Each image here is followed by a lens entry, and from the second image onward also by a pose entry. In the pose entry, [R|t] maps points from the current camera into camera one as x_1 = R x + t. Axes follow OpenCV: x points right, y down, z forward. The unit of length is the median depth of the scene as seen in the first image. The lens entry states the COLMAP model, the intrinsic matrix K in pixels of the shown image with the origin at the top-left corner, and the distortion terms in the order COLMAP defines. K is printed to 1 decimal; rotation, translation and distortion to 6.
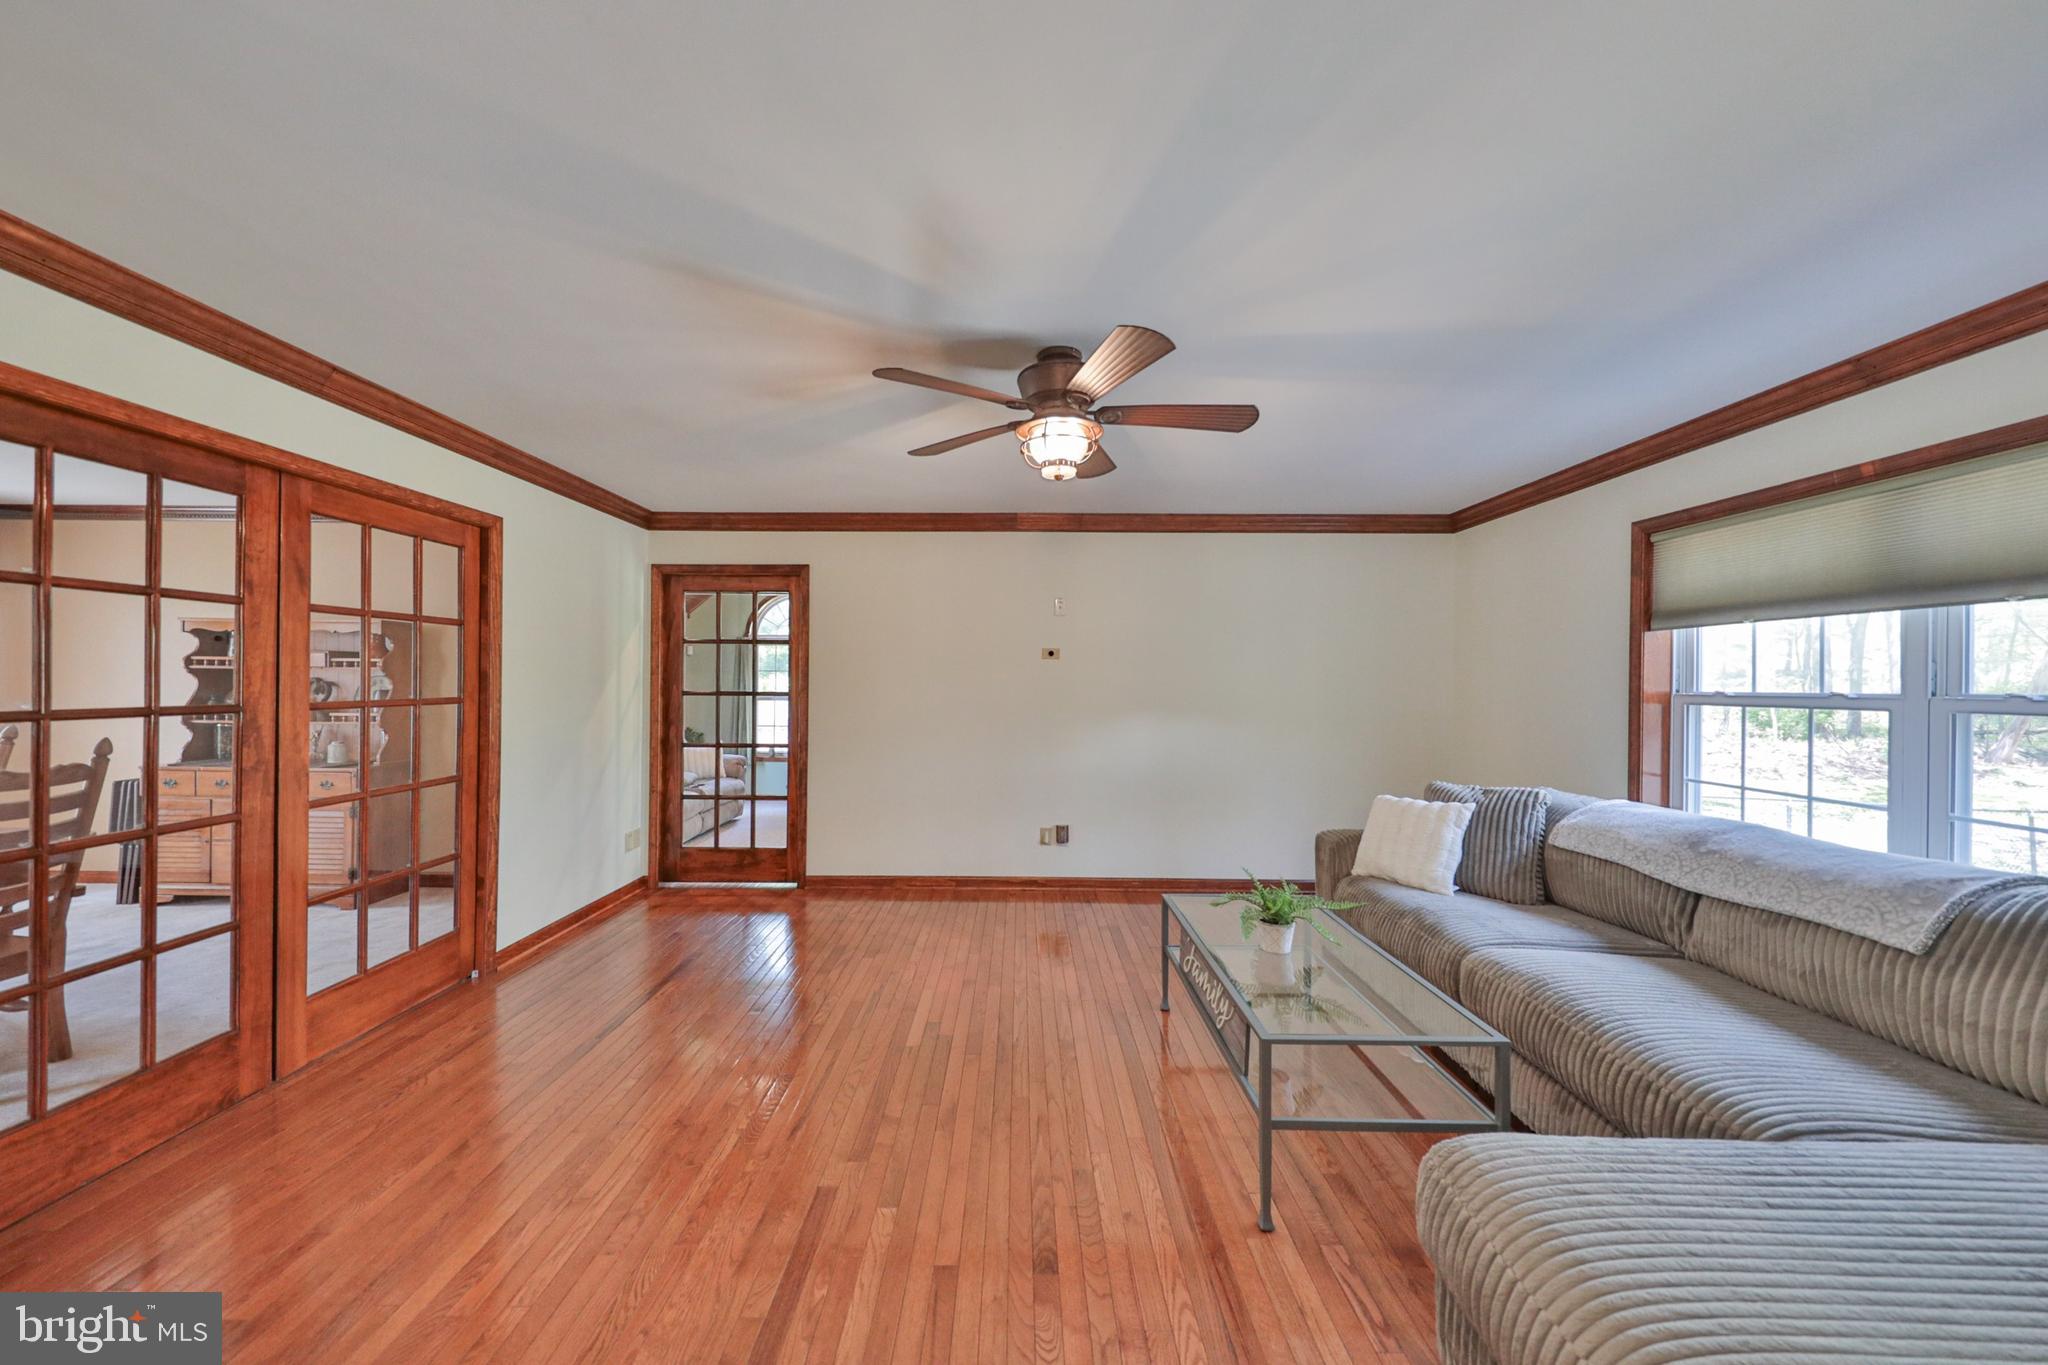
lens RADIAL K [[694.8, 0, 978.8], [0, 694.8, 686.4], [0, 0, 1]] dist [0.009791, -0.003978]
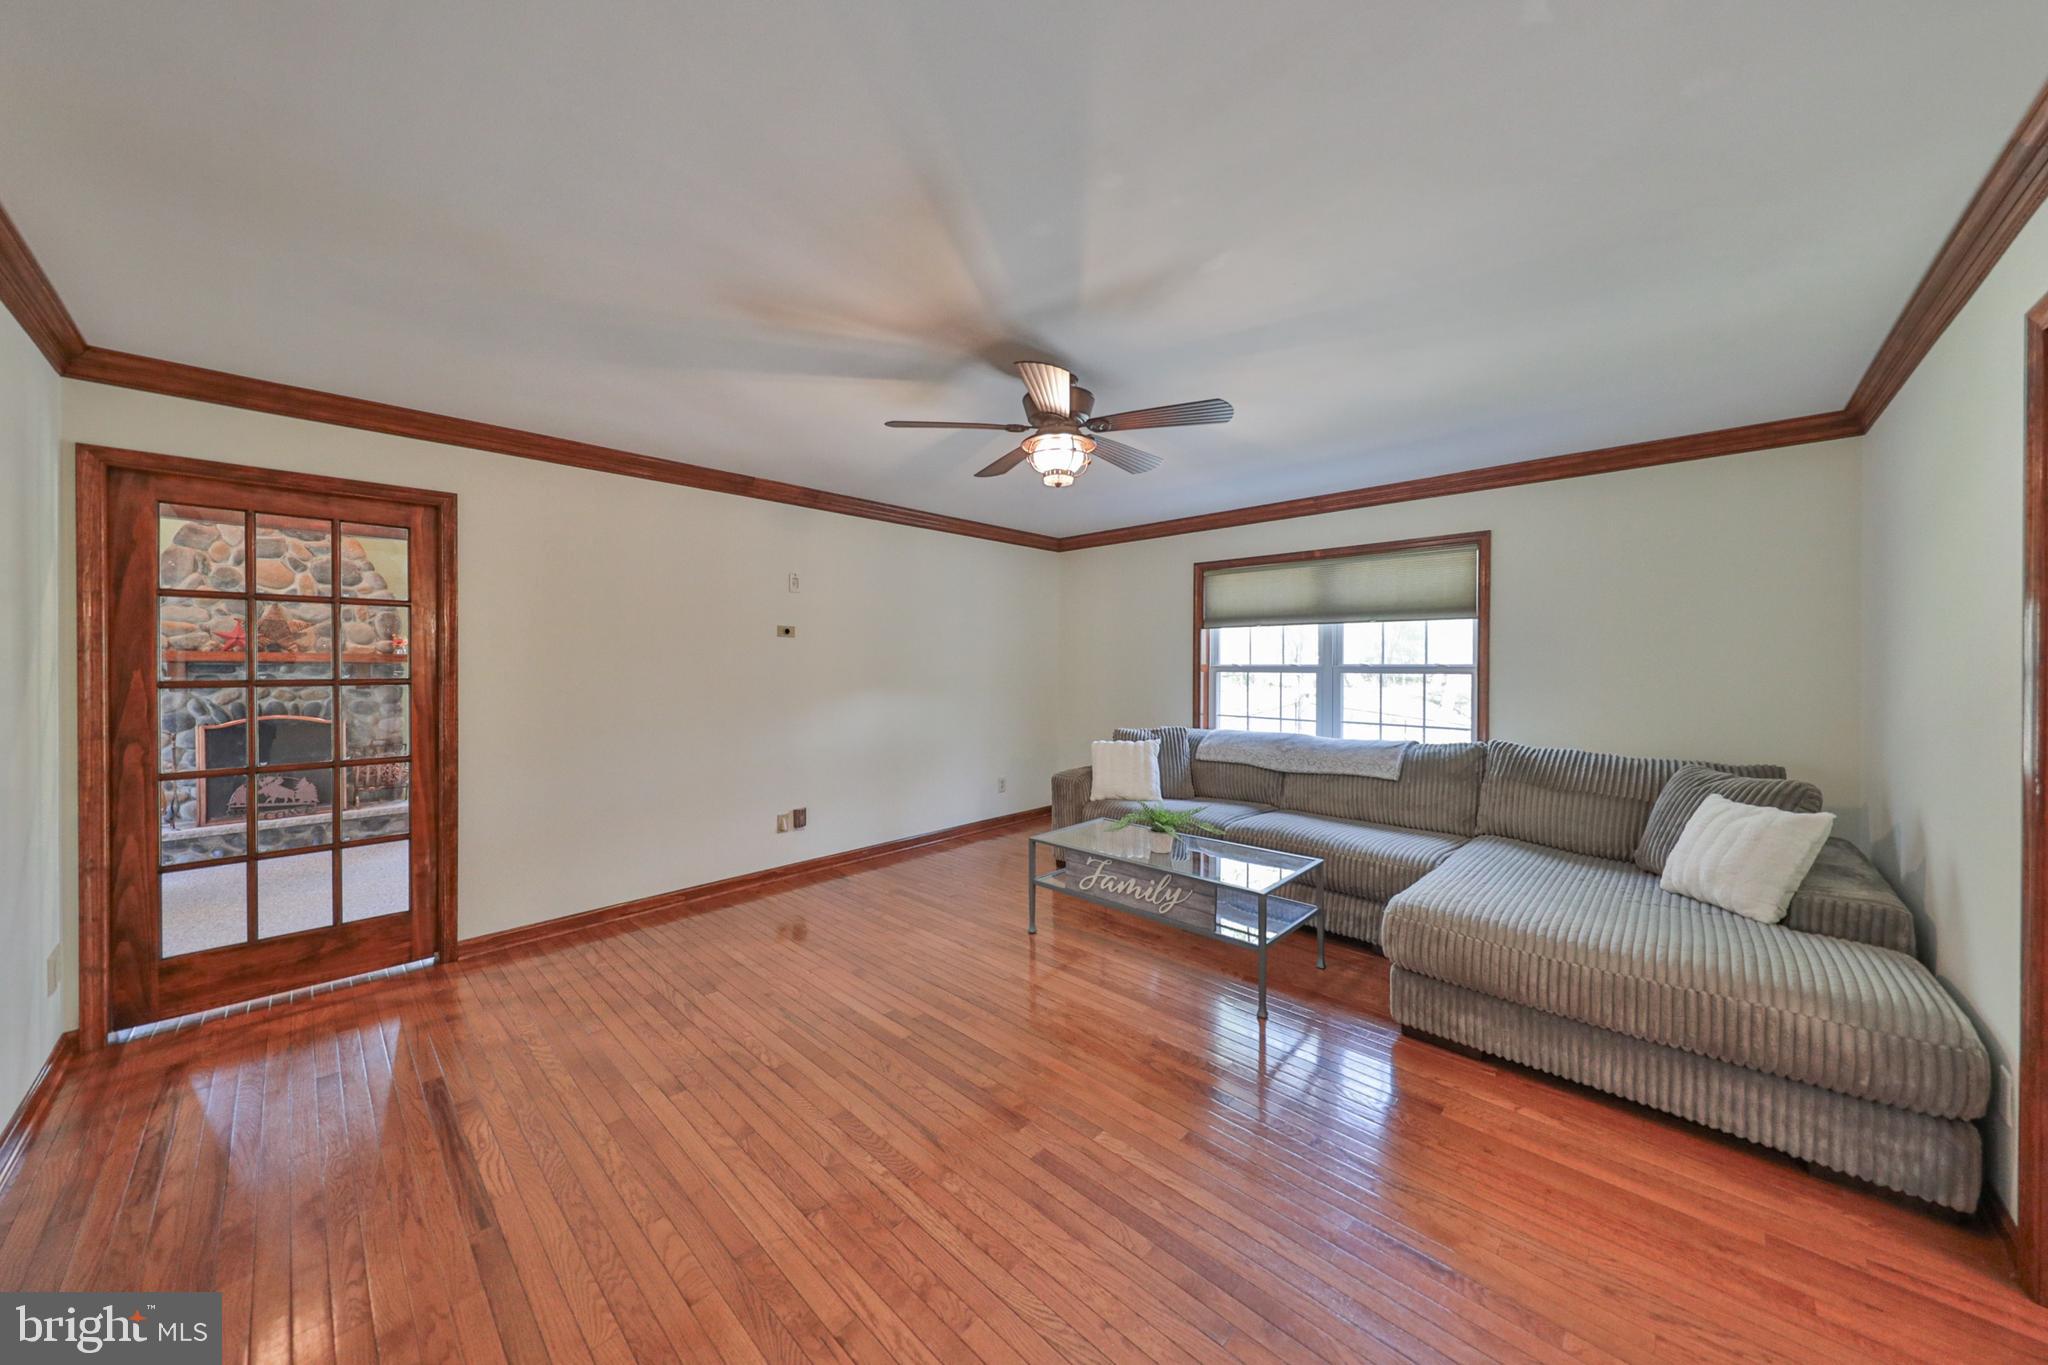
lens RADIAL K [[694.8, 0, 988.0], [0, 694.8, 669.8], [0, 0, 1]] dist [0.009791, -0.003978]
pose [[0.690435, -0.014721, 0.723245, -0.427517], [0.009093, 0.999891, 0.011672, -0.003322], [-0.723337, -0.001482, 0.690493, 0.148111]]
